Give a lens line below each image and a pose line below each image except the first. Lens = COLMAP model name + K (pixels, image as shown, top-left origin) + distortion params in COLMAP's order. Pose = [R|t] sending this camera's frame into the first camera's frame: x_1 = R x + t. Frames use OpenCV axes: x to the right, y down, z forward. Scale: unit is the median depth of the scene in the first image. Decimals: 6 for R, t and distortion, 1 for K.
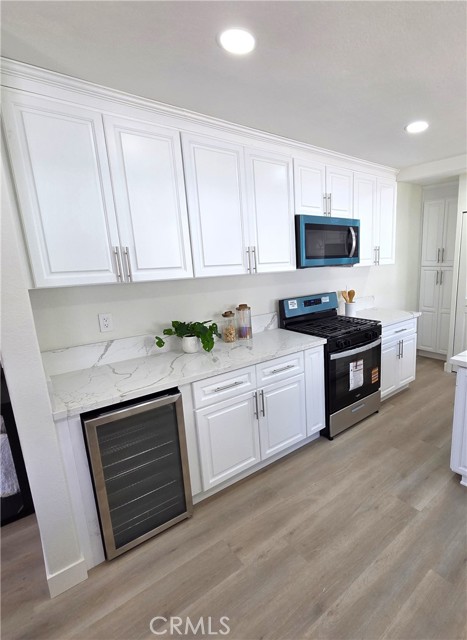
lens RADIAL K [[328.1, 0, 307.1], [0, 328.1, 323.9], [0, 0, 1]] dist [-0.002078, -0.000168]
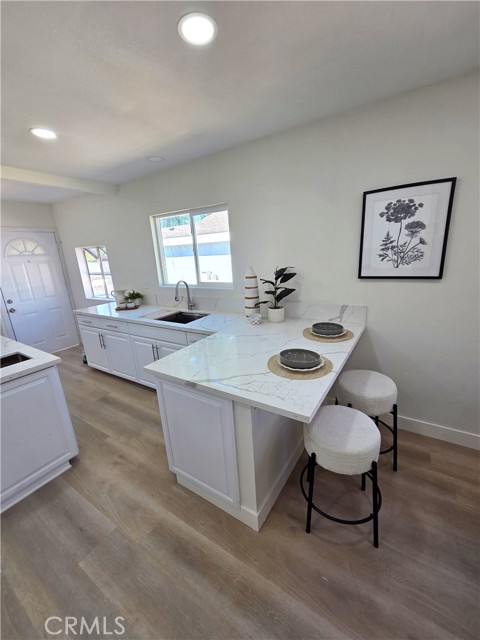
lens RADIAL K [[262.2, 0, 240.6], [0, 262.2, 324.4], [0, 0, 1]] dist [-0.000709, -0.000050]
pose [[-0.249550, -0.221645, 0.942655, -0.219058], [0.260237, 0.922293, 0.285750, -0.034229], [-0.932739, 0.316622, -0.172478, 0.251534]]
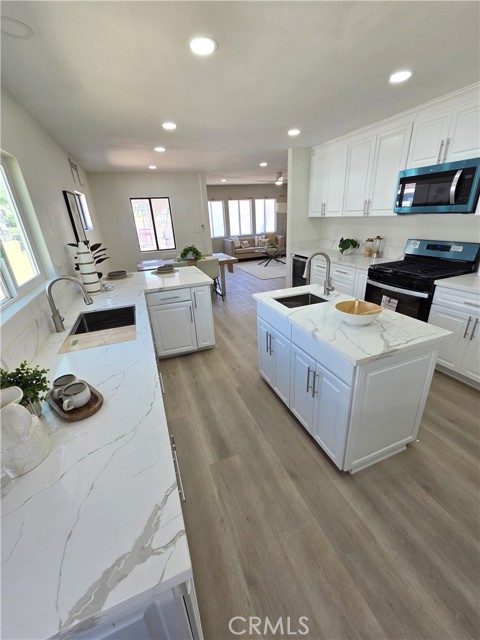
lens RADIAL K [[262.2, 0, 239.5], [0, 262.2, 317.7], [0, 0, 1]] dist [-0.000709, -0.000050]
pose [[-0.364380, 0.389304, -0.845973, 1.250876], [-0.130755, 0.878040, 0.460380, -0.202452], [0.922025, 0.278368, -0.269036, 0.795542]]
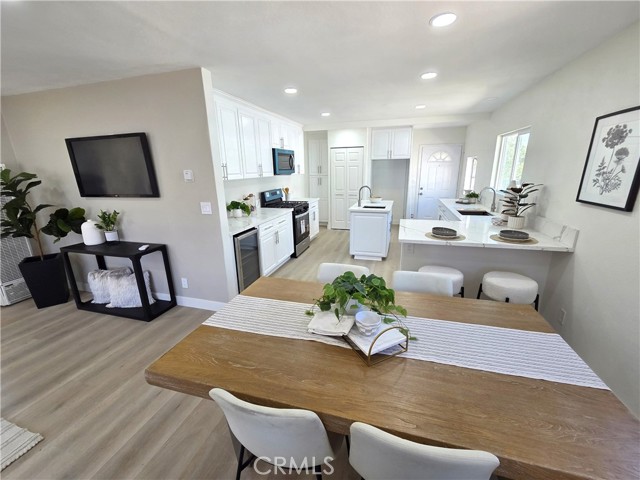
lens RADIAL K [[262.2, 0, 322.3], [0, 262.2, 240.3], [0, 0, 1]] dist [-0.000709, -0.000050]
pose [[0.861778, -0.124952, 0.491657, -0.606142], [0.098844, 0.991974, 0.078851, 0.127591], [-0.497563, -0.019354, 0.867212, -0.540344]]
